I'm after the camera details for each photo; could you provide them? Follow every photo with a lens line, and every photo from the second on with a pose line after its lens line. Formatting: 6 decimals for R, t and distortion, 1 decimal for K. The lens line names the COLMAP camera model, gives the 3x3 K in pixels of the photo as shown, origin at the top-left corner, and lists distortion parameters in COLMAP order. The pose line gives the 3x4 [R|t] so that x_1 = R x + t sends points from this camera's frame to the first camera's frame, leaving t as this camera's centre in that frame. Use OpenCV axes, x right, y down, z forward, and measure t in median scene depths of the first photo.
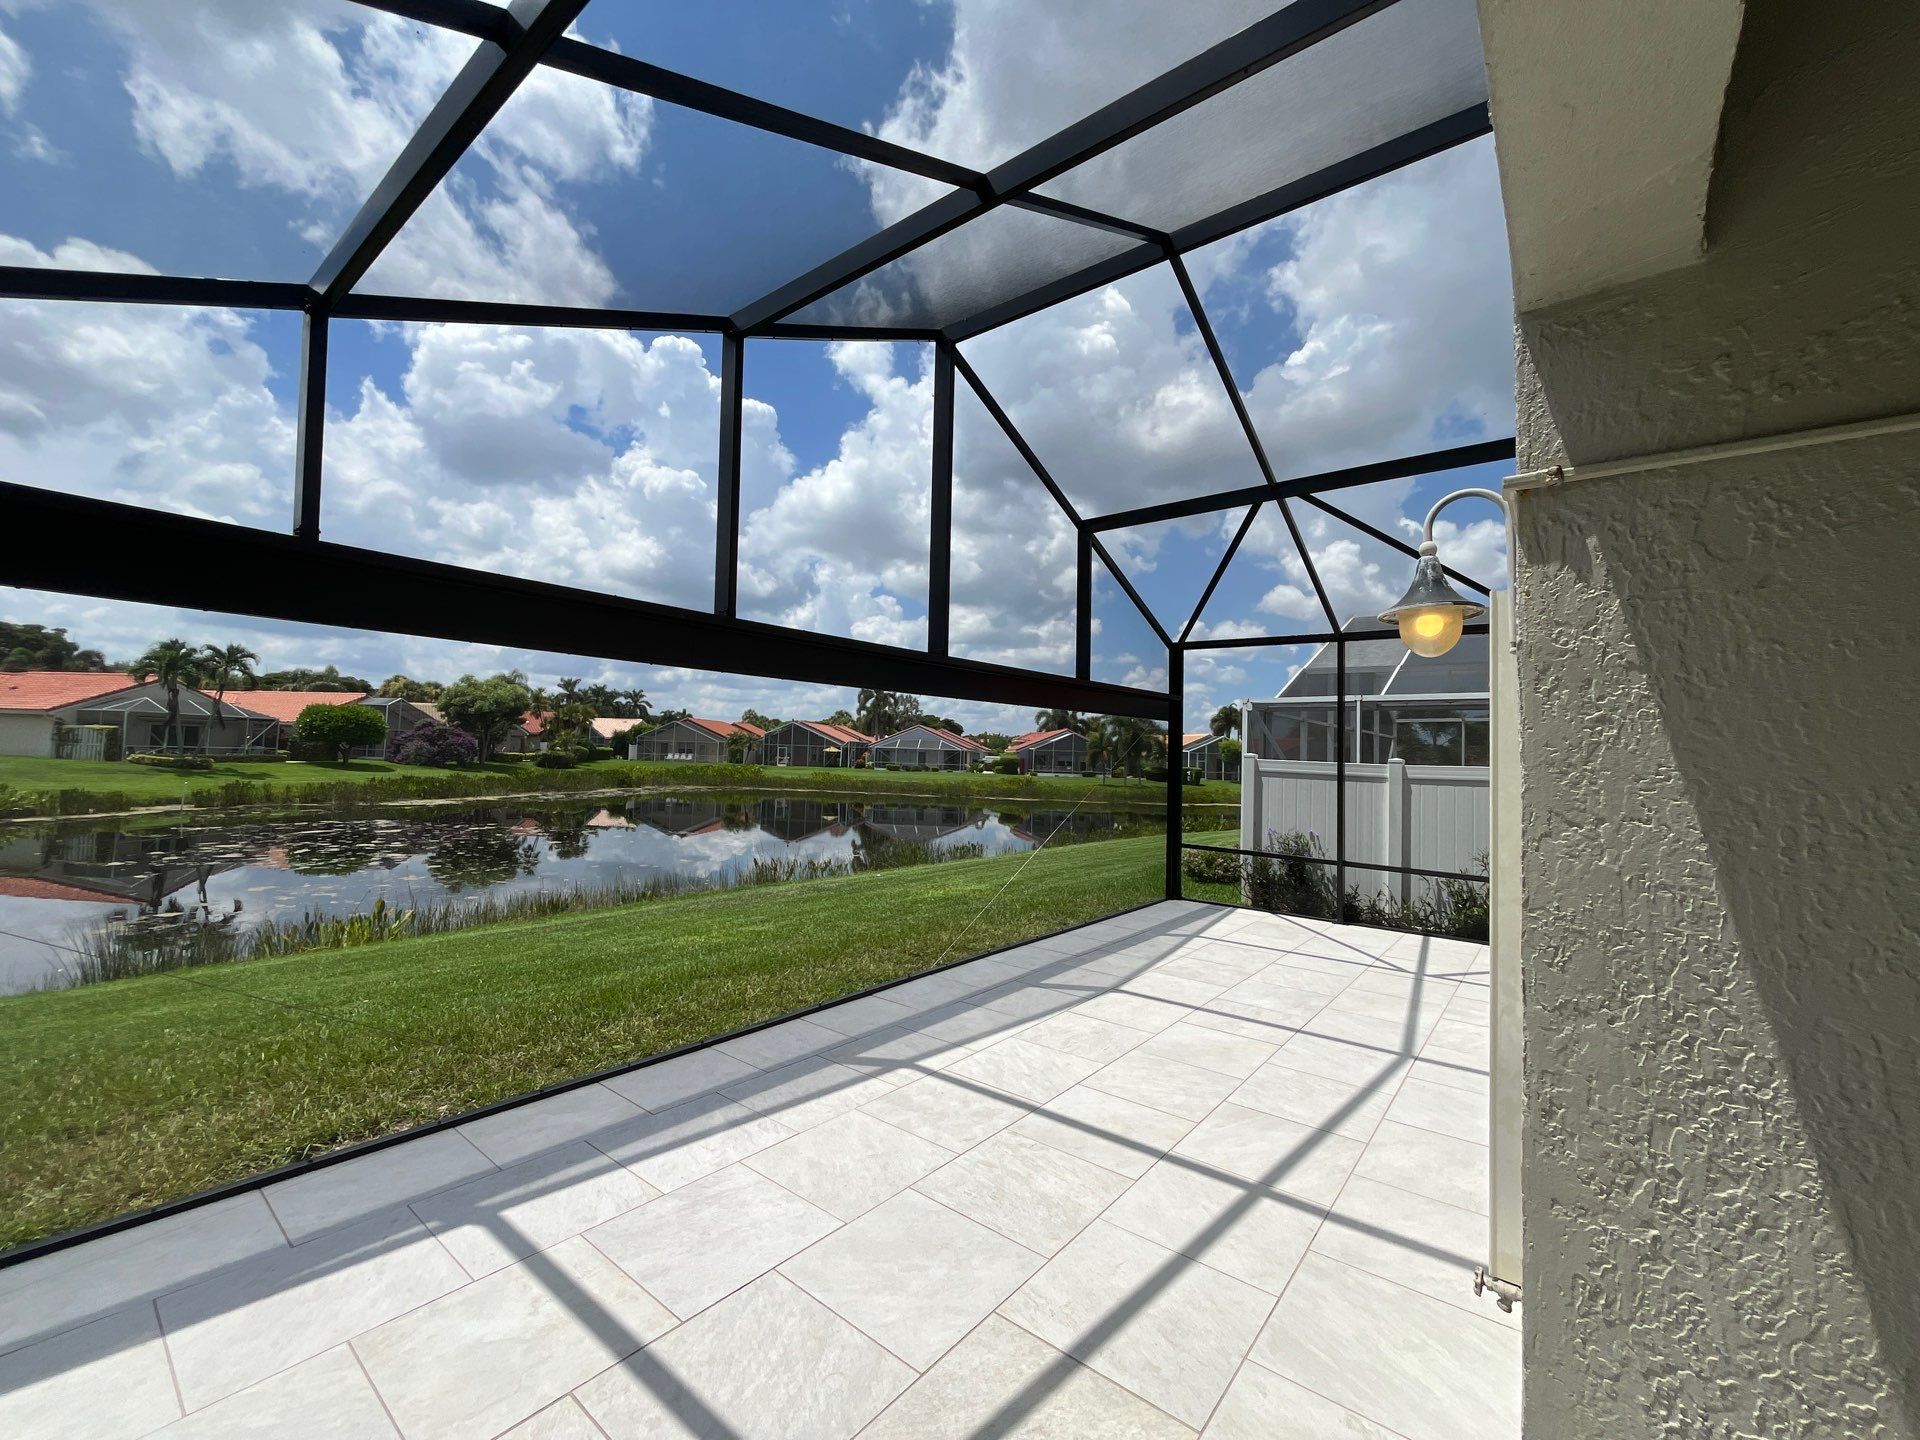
lens RADIAL K [[773.9, 0, 949.6], [0, 773.9, 733.5], [0, 0, 1]] dist [-0.002065, -0.000699]
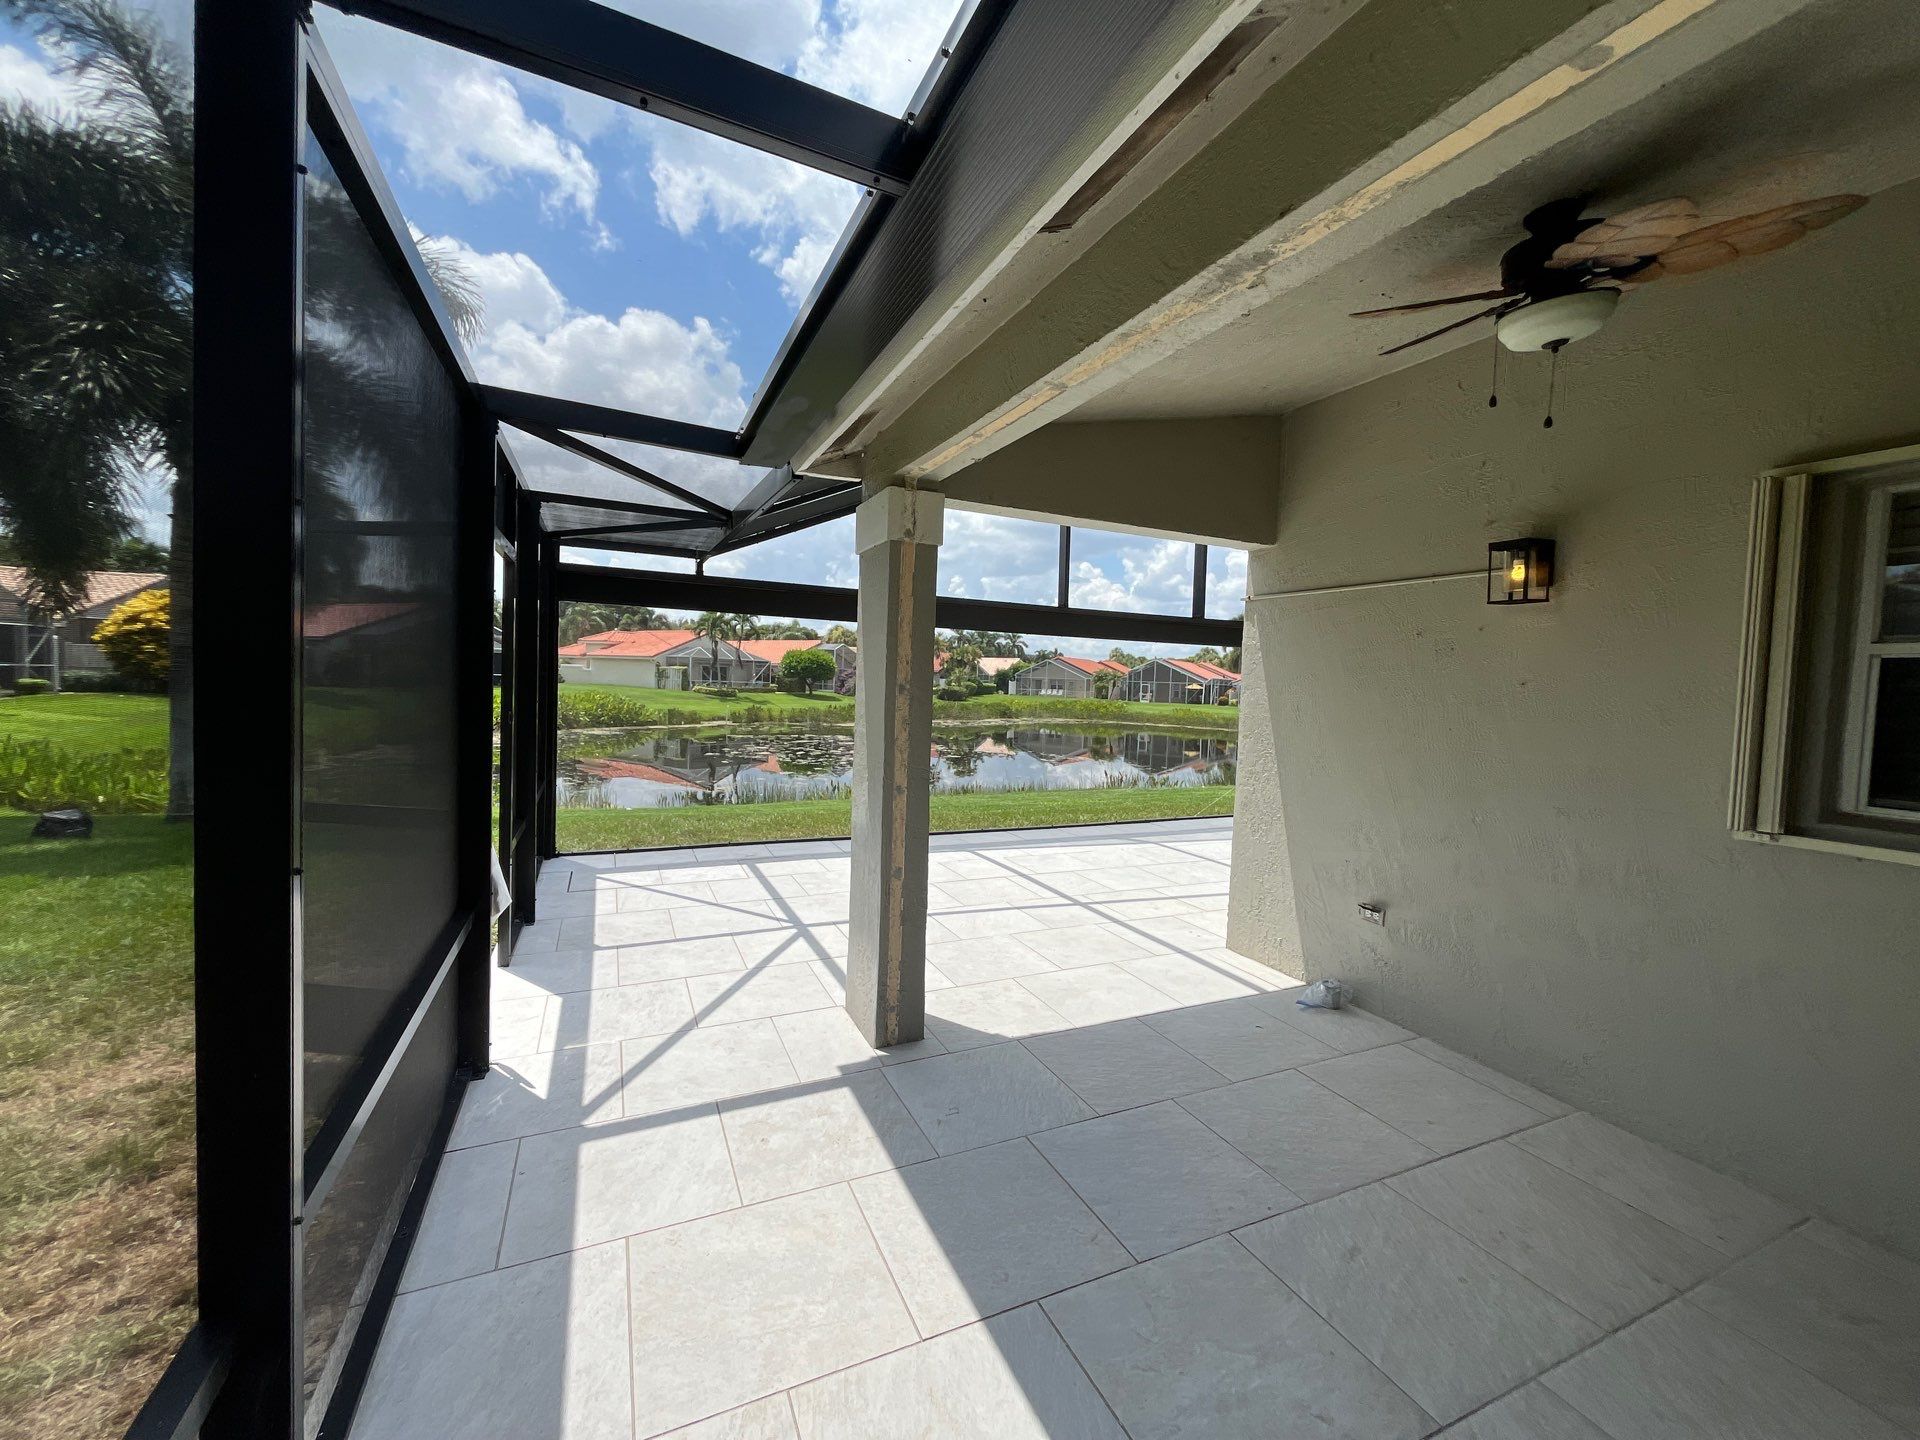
lens RADIAL K [[773.9, 0, 959.5], [0, 773.9, 725.5], [0, 0, 1]] dist [-0.002065, -0.000699]
pose [[0.898062, 0.028464, -0.438947, 0.029869], [0.002528, 0.997554, 0.069860, -0.000353], [0.439861, -0.063849, 0.895793, -0.079091]]
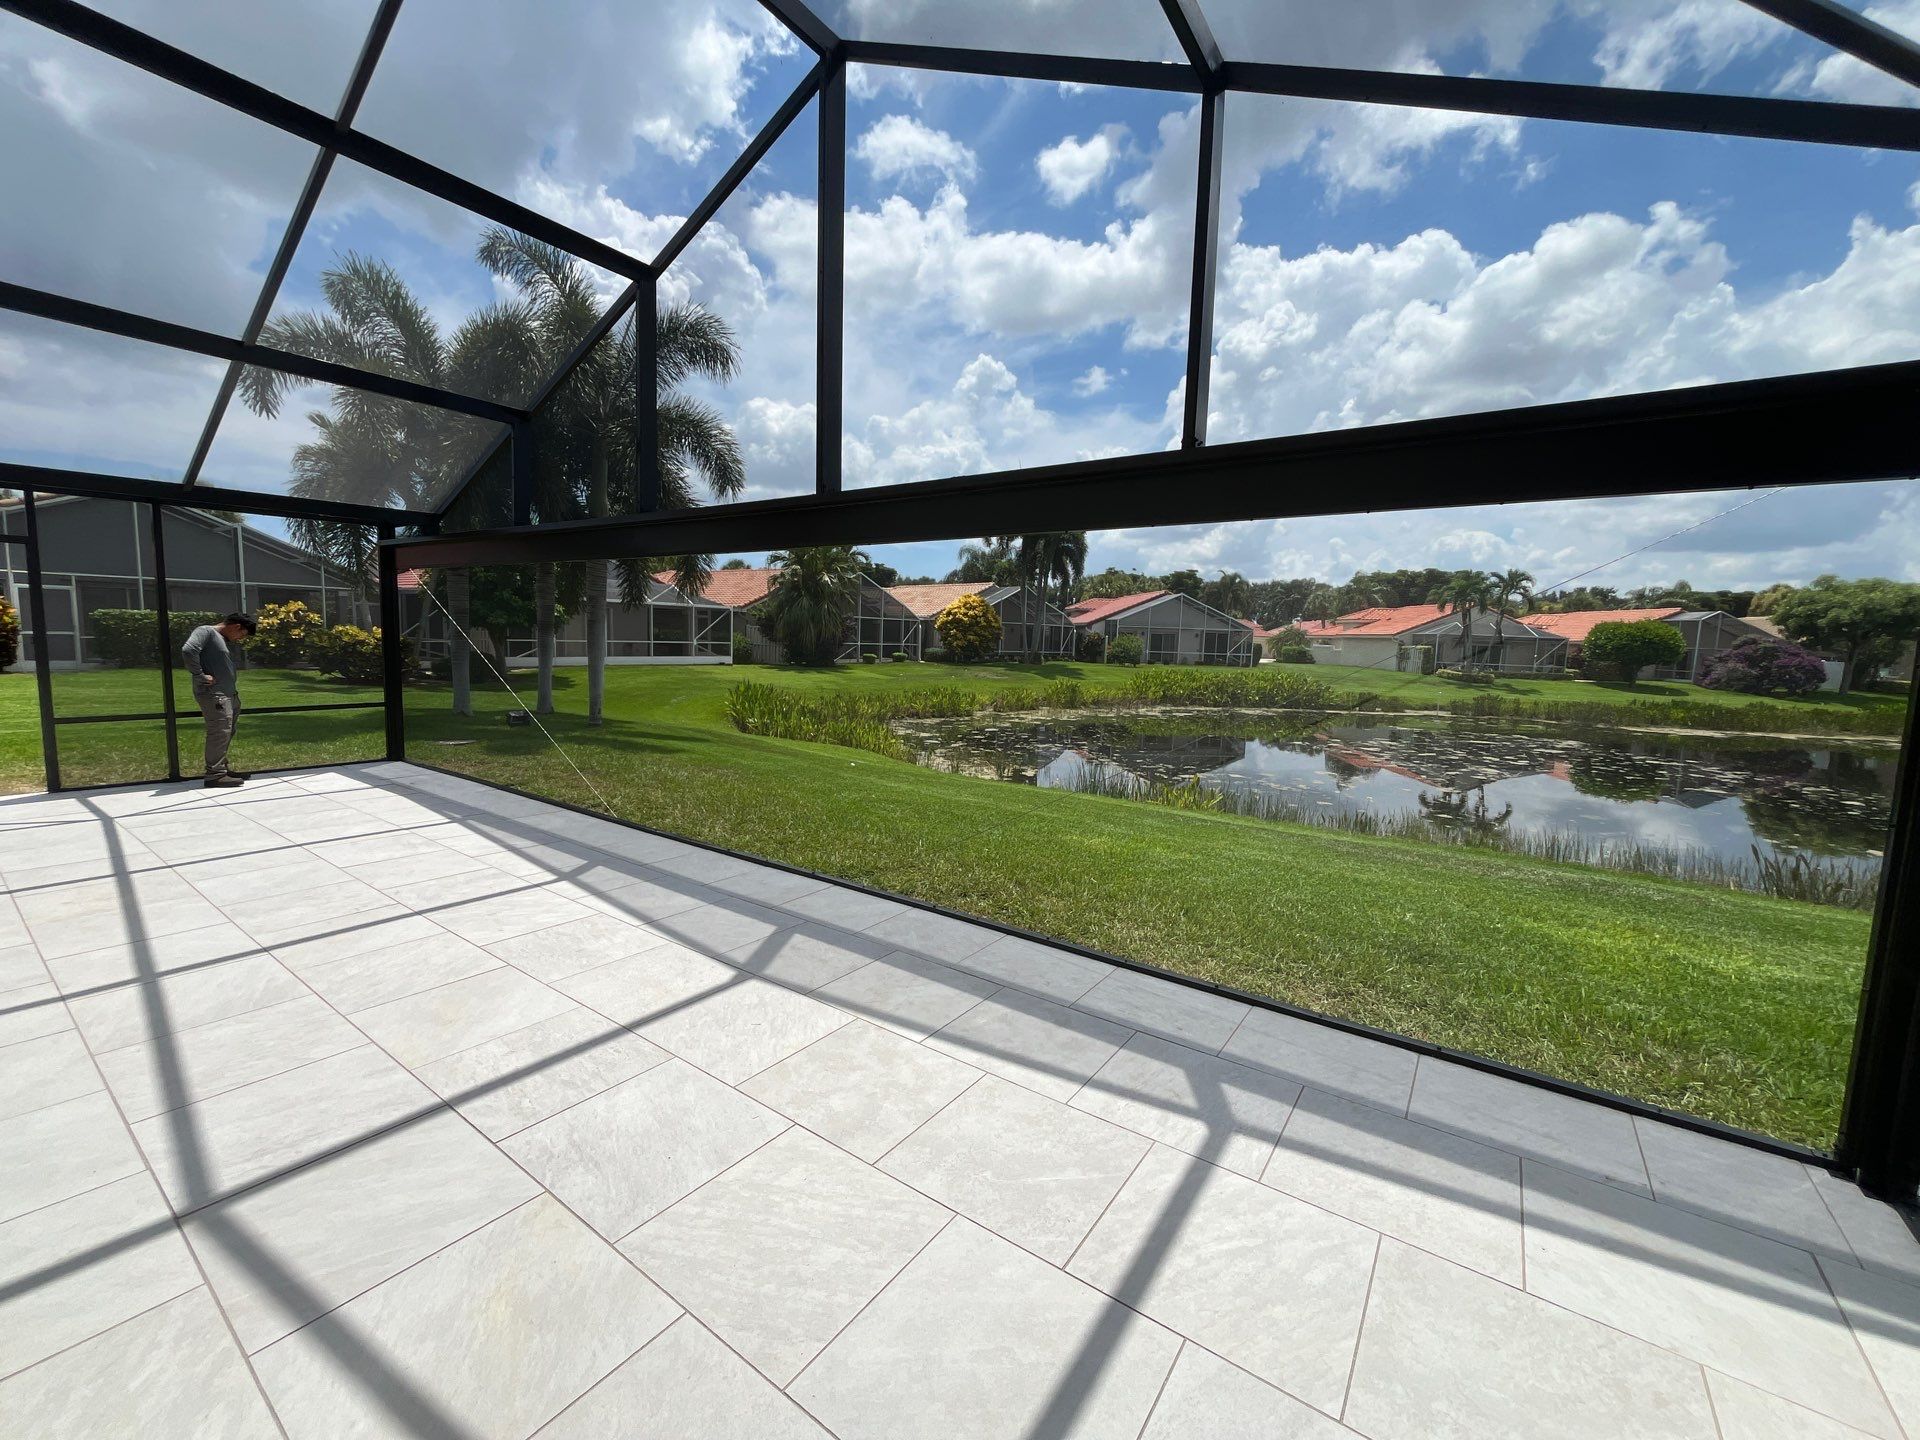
lens RADIAL K [[773.9, 0, 955.1], [0, 773.9, 707.4], [0, 0, 1]] dist [-0.002065, -0.000699]
pose [[0.070119, 0.065995, -0.995353, 0.081094], [-0.003338, 0.997819, 0.065923, 0.006617], [0.997533, -0.001300, 0.070187, 0.108249]]
